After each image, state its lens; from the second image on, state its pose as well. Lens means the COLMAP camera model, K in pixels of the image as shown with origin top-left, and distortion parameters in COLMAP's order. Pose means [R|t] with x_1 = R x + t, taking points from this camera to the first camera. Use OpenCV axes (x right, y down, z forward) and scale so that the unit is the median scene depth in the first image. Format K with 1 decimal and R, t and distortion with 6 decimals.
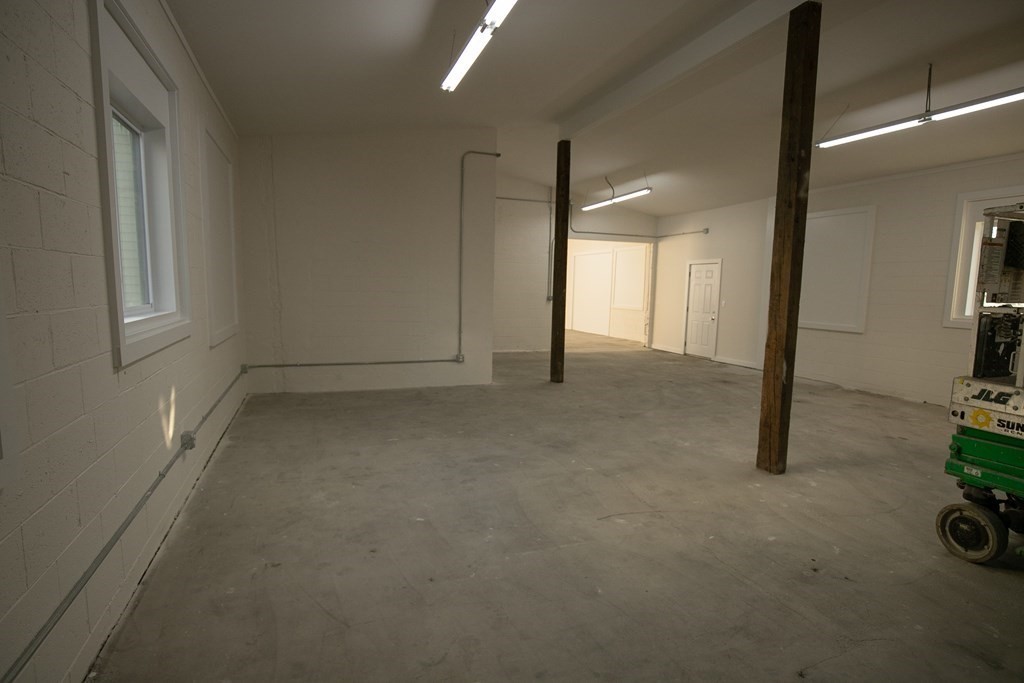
lens RADIAL K [[533.5, 0, 515.4], [0, 533.5, 344.8], [0, 0, 1]] dist [-0.022165, 0.001782]
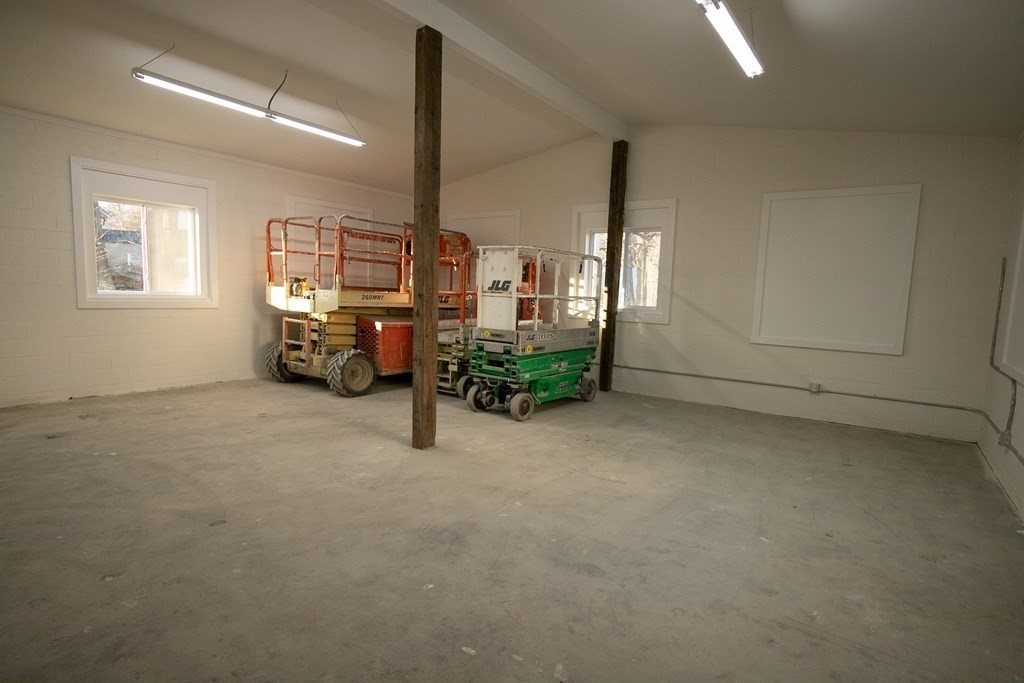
lens RADIAL K [[533.5, 0, 515.9], [0, 533.5, 345.8], [0, 0, 1]] dist [-0.022165, 0.001782]
pose [[-0.554687, -0.130002, 0.821841, -0.589286], [0.040789, 0.982283, 0.182911, -0.190573], [-0.831059, 0.134980, -0.539556, 1.607322]]
